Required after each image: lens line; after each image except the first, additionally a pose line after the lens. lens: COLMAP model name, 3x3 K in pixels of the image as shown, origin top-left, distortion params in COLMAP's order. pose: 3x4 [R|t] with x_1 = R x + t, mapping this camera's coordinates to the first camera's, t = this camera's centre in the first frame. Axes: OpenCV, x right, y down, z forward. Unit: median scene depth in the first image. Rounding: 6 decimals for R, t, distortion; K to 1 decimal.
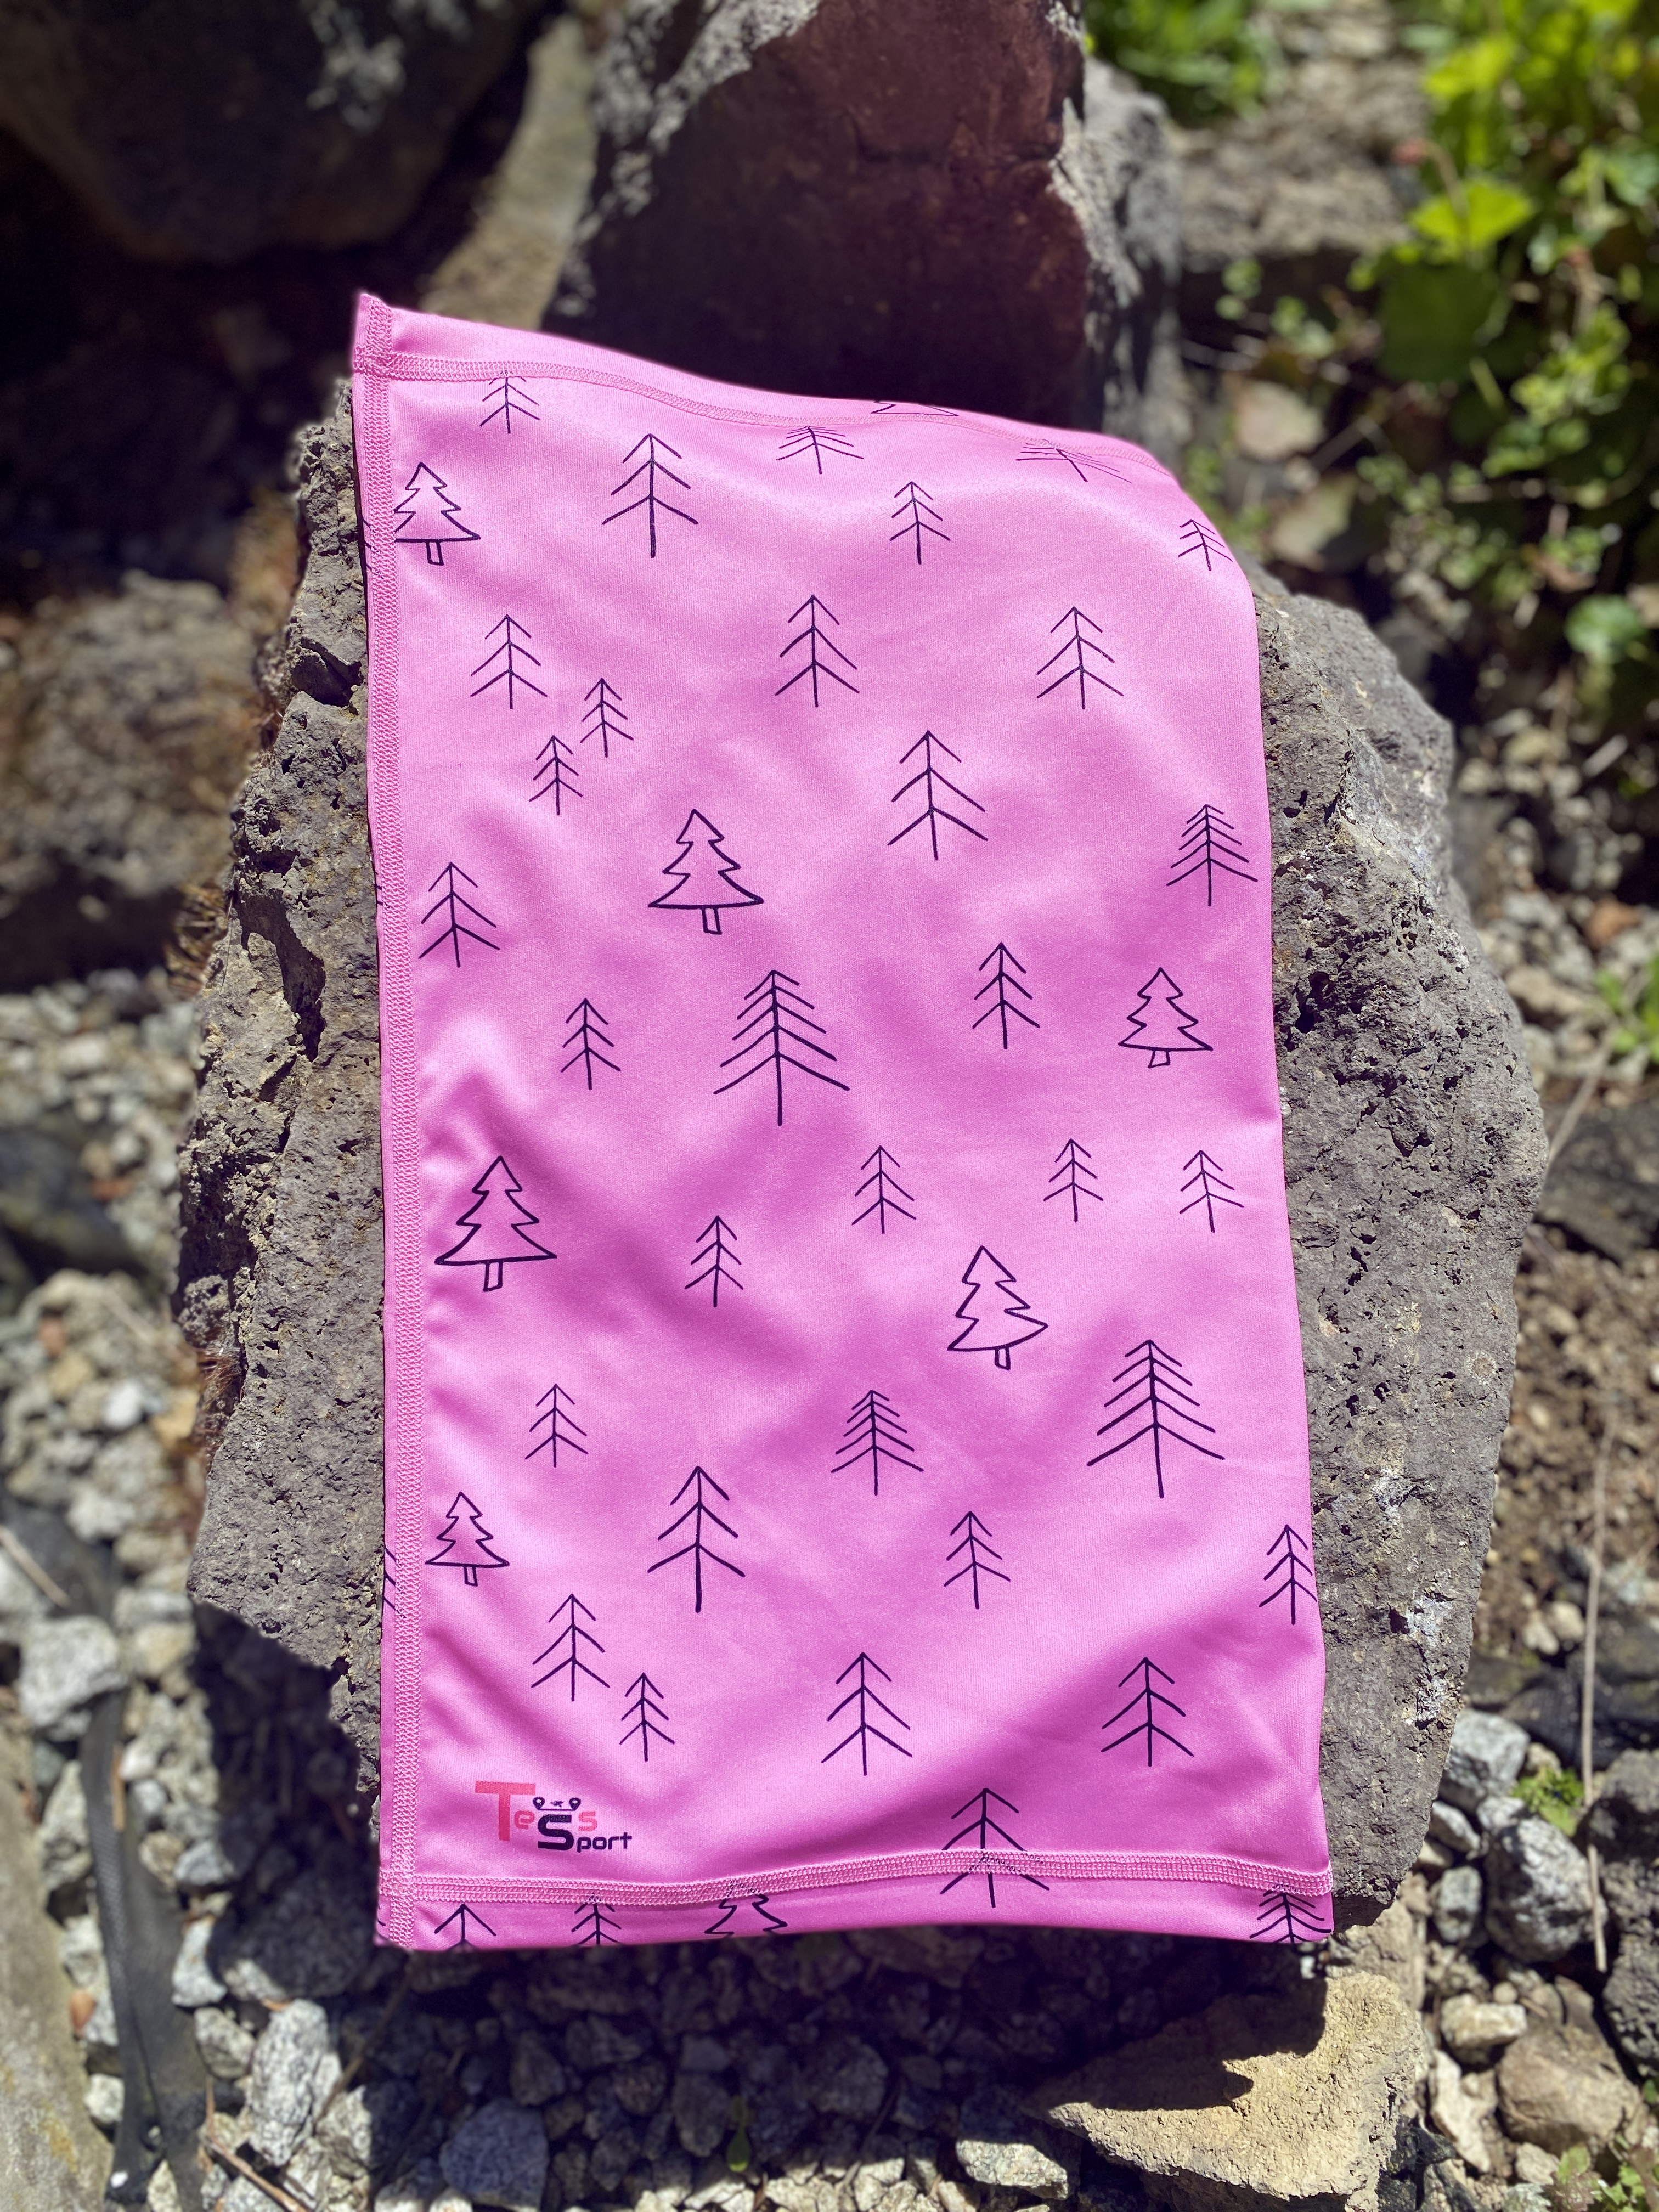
lens RADIAL K [[1696.7, 0, 816.9], [0, 1696.7, 1108.1], [0, 0, 1]] dist [0.003316, -0.007015]
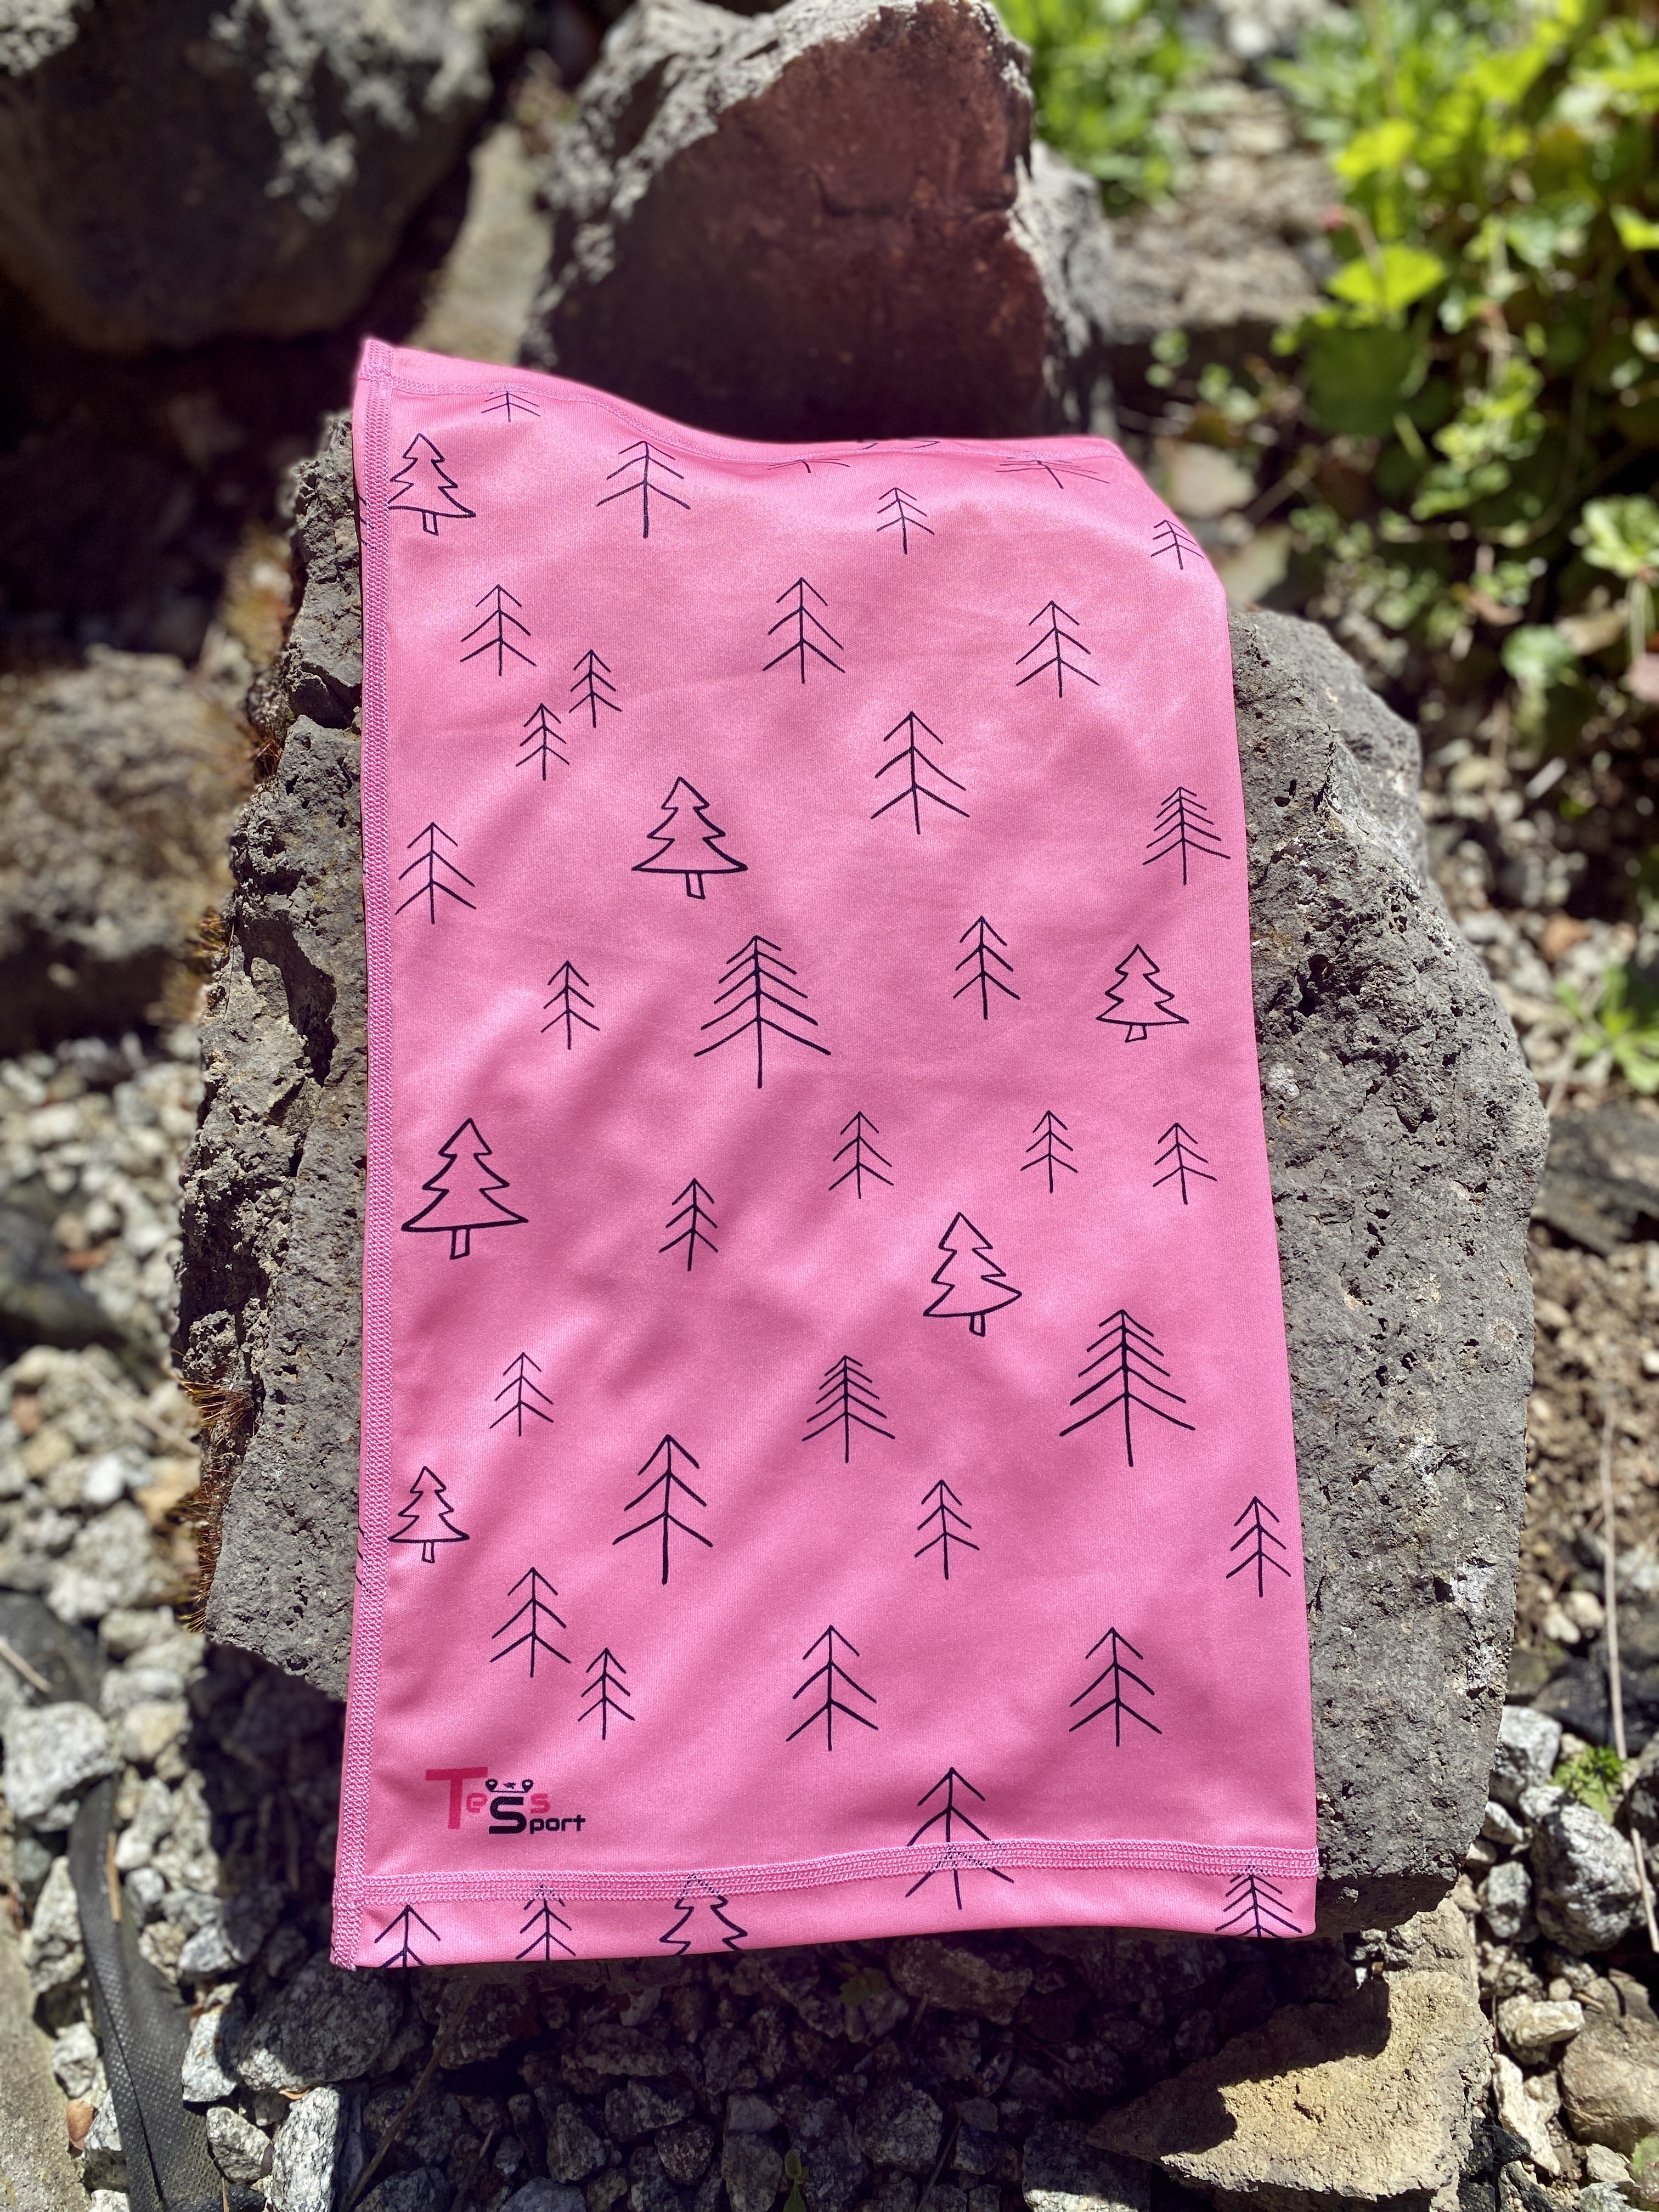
lens RADIAL K [[1697.9, 0, 827.9], [0, 1697.9, 1109.2], [0, 0, 1]] dist [-0.000188, -0.001248]
pose [[0.997562, -0.040850, 0.056573, -0.058201], [0.044955, 0.996297, -0.073294, 0.070959], [-0.053370, 0.075658, 0.995705, 0.002605]]
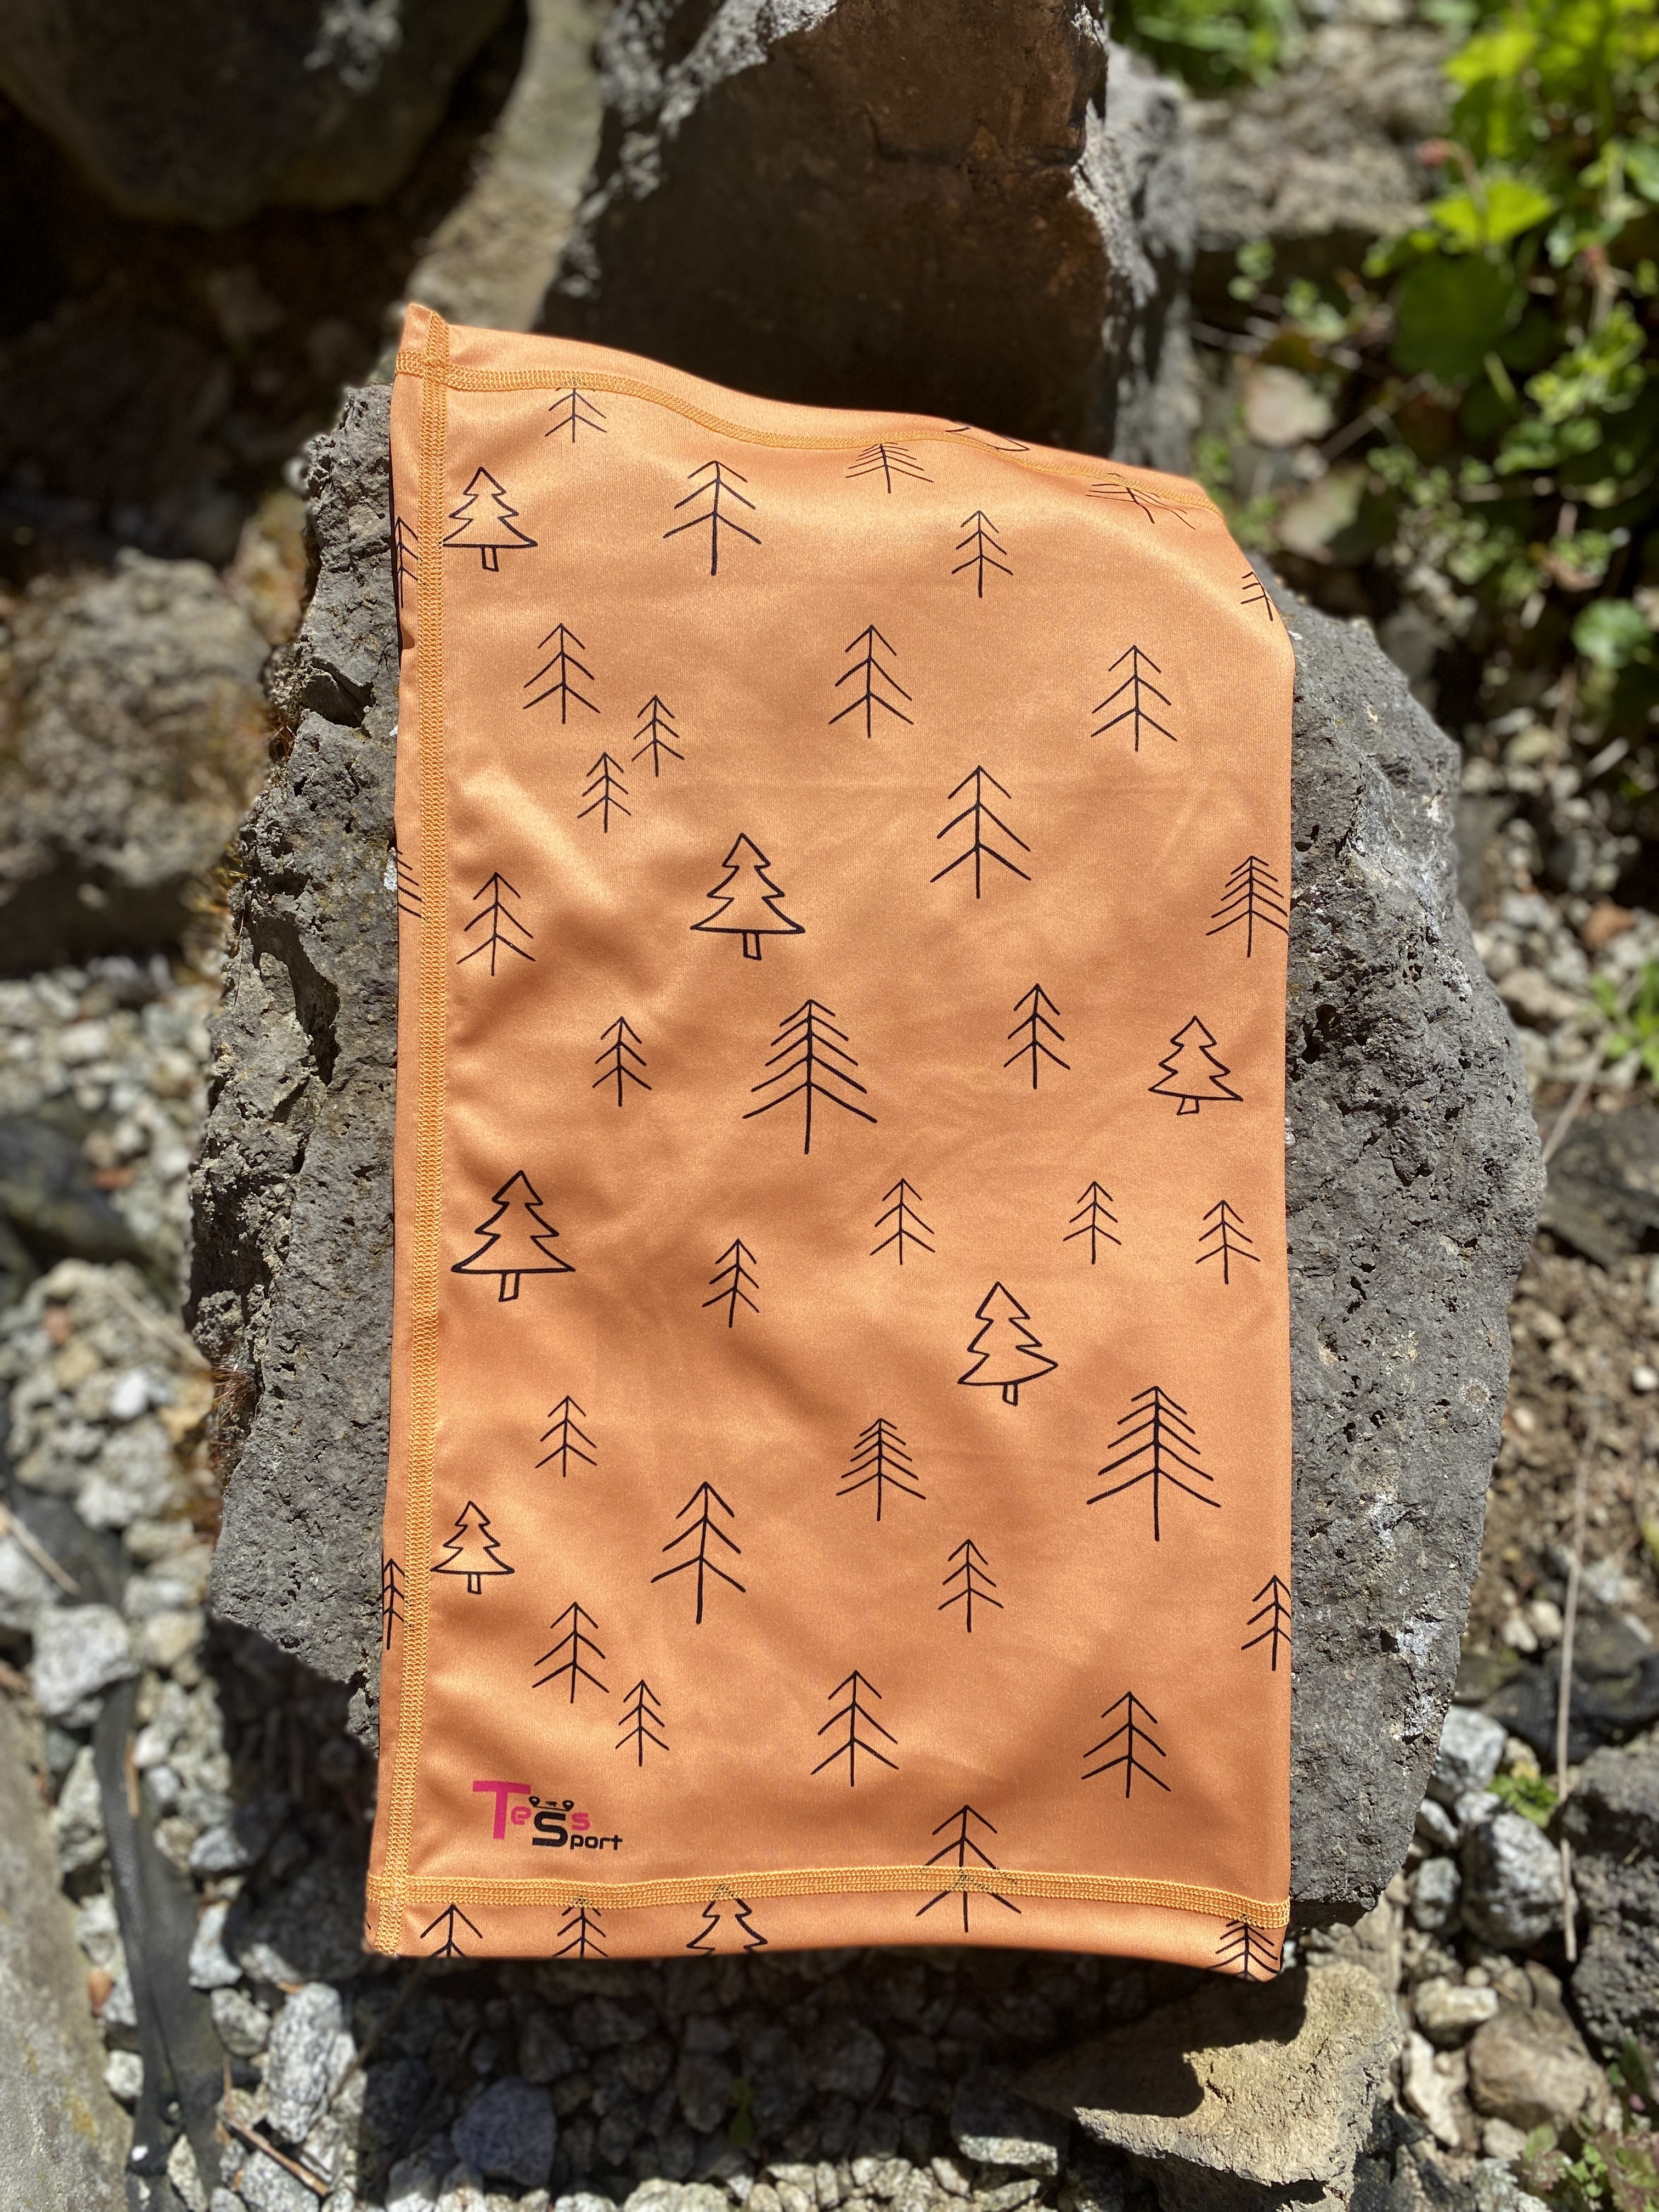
lens RADIAL K [[1696.0, 0, 822.1], [0, 1696.0, 1113.0], [0, 0, 1]] dist [0.002989, -0.006470]
pose [[0.999838, 0.008352, 0.015959, -0.018949], [-0.009133, 0.998733, 0.049496, -0.060353], [-0.015526, -0.049634, 0.998647, -0.007104]]
